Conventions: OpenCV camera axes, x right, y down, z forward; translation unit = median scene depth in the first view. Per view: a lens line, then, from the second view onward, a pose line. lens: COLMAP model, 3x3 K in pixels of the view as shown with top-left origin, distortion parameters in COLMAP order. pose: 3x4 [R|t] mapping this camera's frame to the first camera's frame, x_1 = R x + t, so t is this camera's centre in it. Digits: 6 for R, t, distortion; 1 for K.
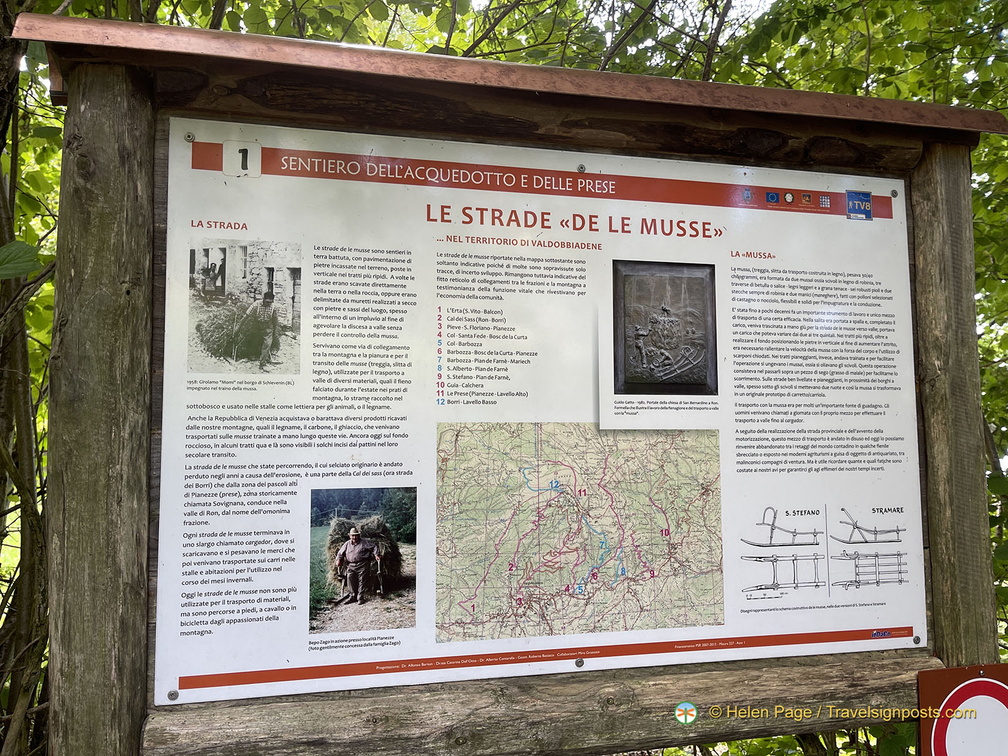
lens RADIAL K [[773.6, 0, 503.4], [0, 773.6, 387.2], [0, 0, 1]] dist [0.037566, -0.032417]
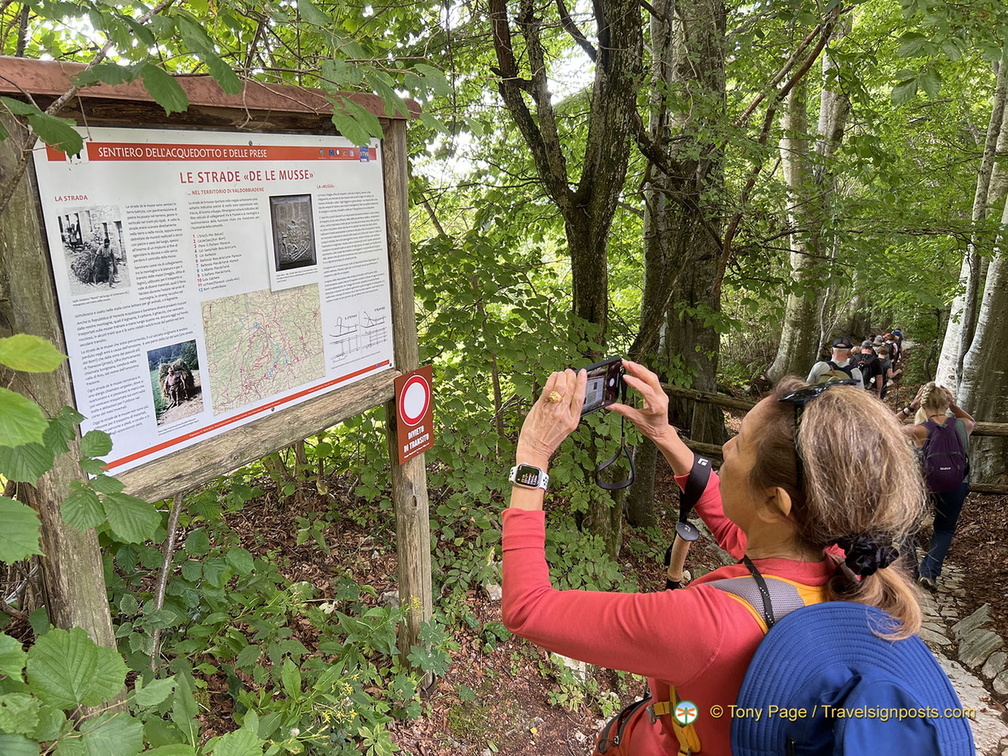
lens RADIAL K [[770.4, 0, 504.0], [0, 770.4, 379.0], [0, 0, 1]] dist [-0.009902, -0.005104]
pose [[0.655477, -0.203808, 0.727195, -0.936440], [-0.056096, 0.947098, 0.316003, -0.378673], [-0.753129, -0.247926, 0.609368, -0.636699]]
